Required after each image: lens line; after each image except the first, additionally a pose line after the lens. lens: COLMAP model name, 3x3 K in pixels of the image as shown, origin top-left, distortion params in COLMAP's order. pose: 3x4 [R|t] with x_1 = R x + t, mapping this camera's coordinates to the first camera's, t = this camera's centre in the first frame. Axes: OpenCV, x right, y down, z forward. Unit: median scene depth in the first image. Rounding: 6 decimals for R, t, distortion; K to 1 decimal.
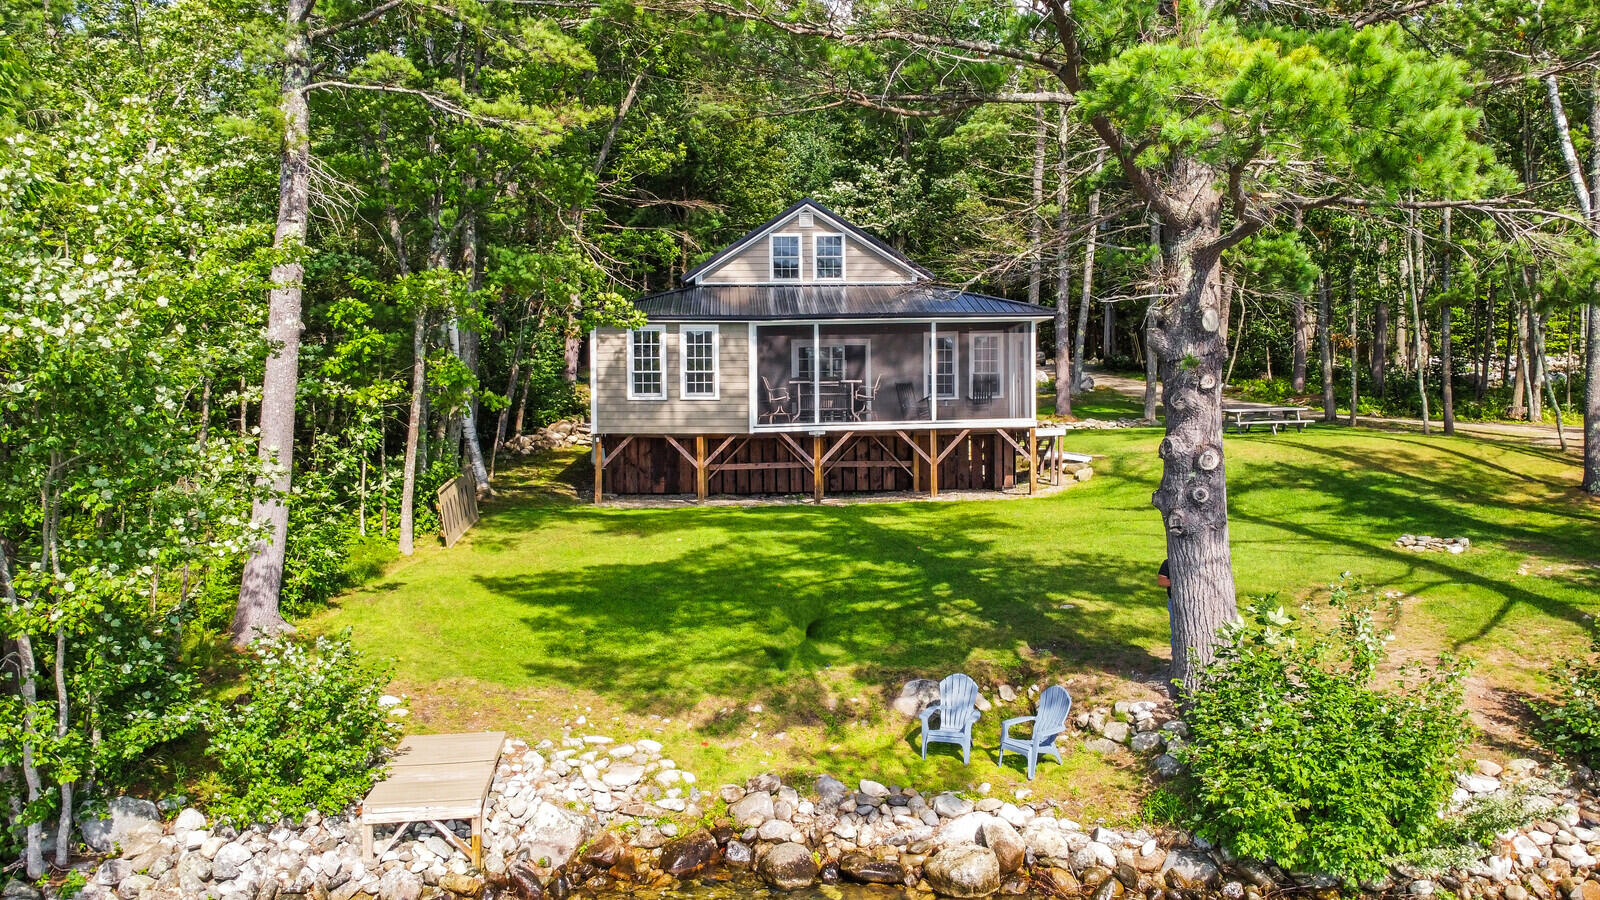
lens RADIAL K [[1170.0, 0, 800.0], [0, 1170.0, 450.0], [0, 0, 1]] dist [-0.003842, -0.000411]
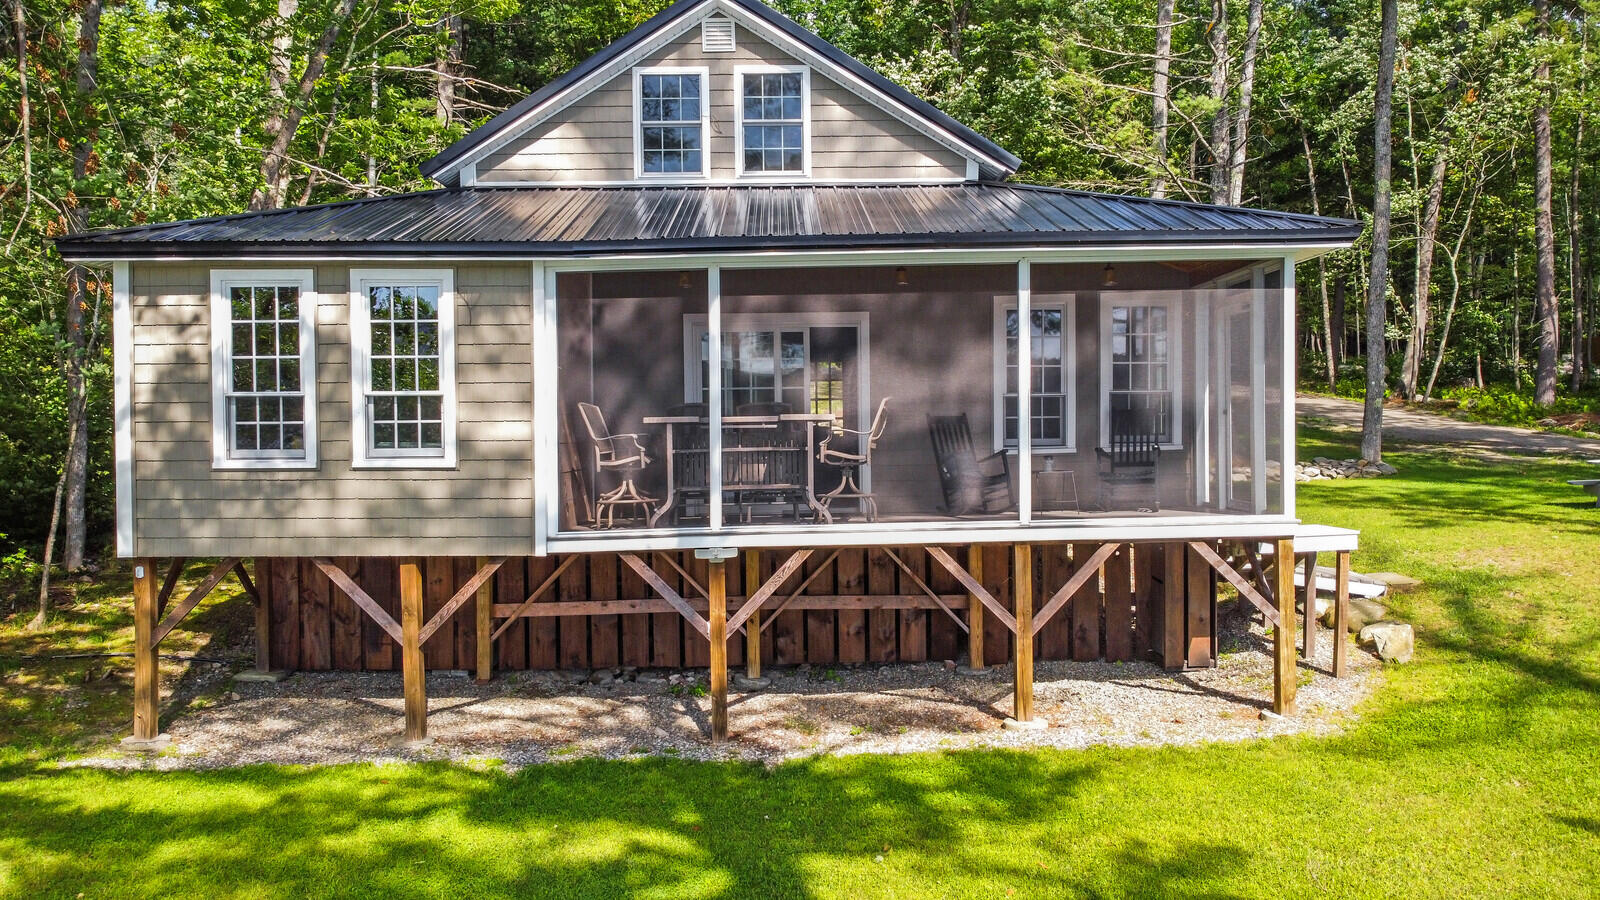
lens RADIAL K [[1170.0, 0, 800.0], [0, 1170.0, 450.0], [0, 0, 1]] dist [-0.003842, -0.000411]
pose [[0.999012, 0.000802, -0.044435, 0.059163], [-0.000910, 0.999997, -0.002412, -0.047657], [0.044433, 0.002450, 0.999009, 0.625524]]
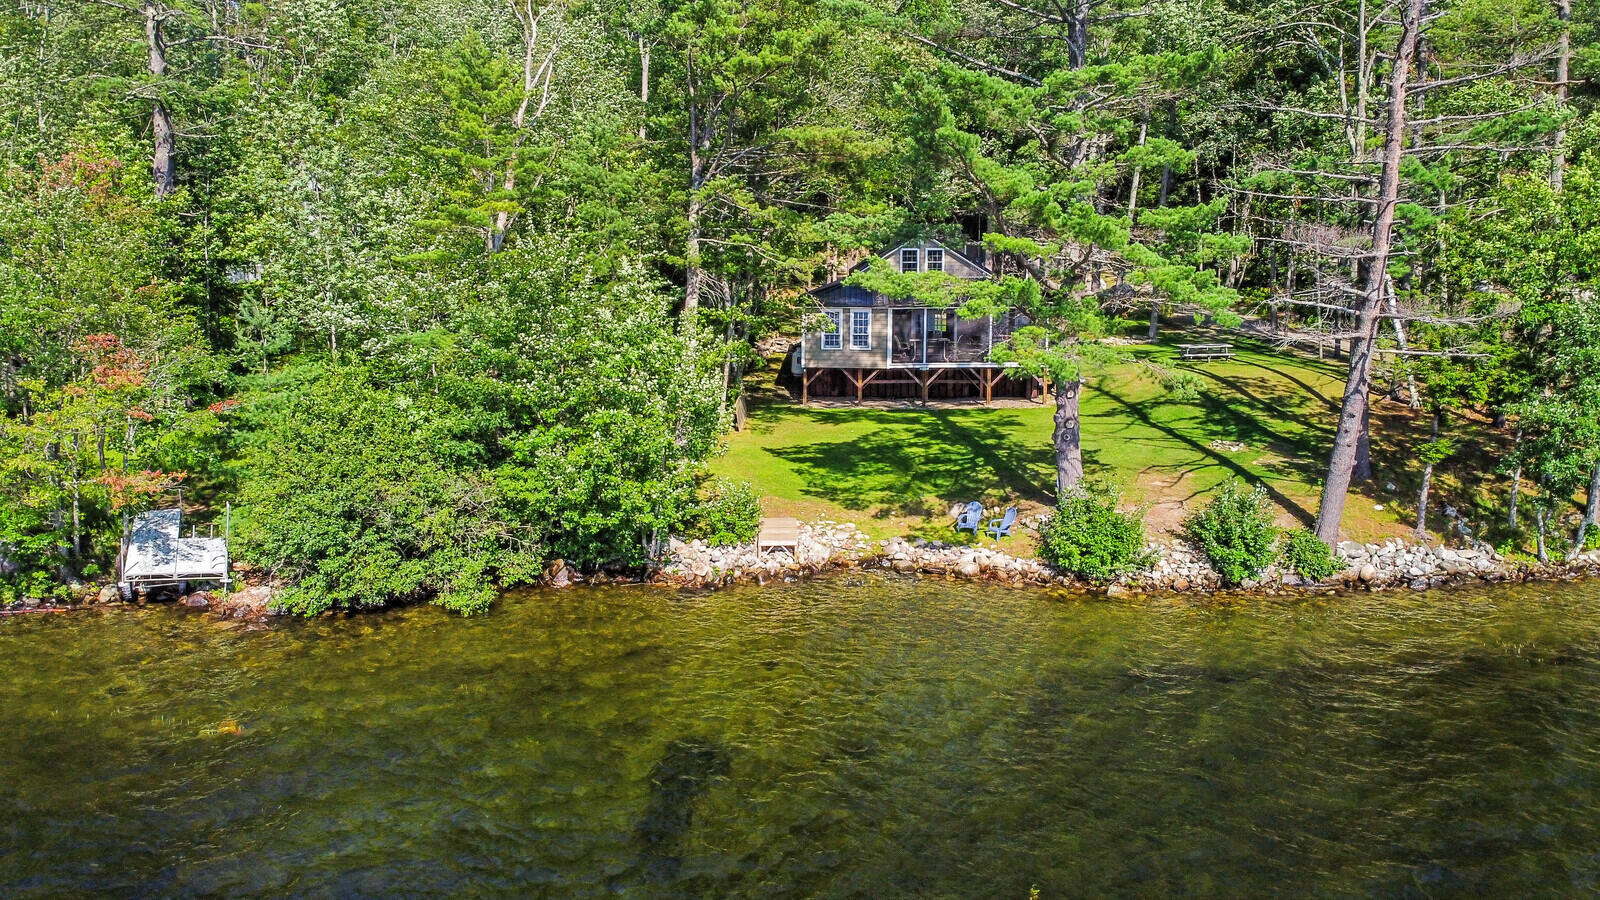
lens RADIAL K [[1170.0, 0, 800.0], [0, 1170.0, 450.0], [0, 0, 1]] dist [-0.003842, -0.000411]
pose [[0.994672, 0.027216, -0.099430, 0.005851], [-0.011207, 0.987351, 0.158152, -0.180225], [0.102477, -0.156195, 0.982396, -0.865101]]
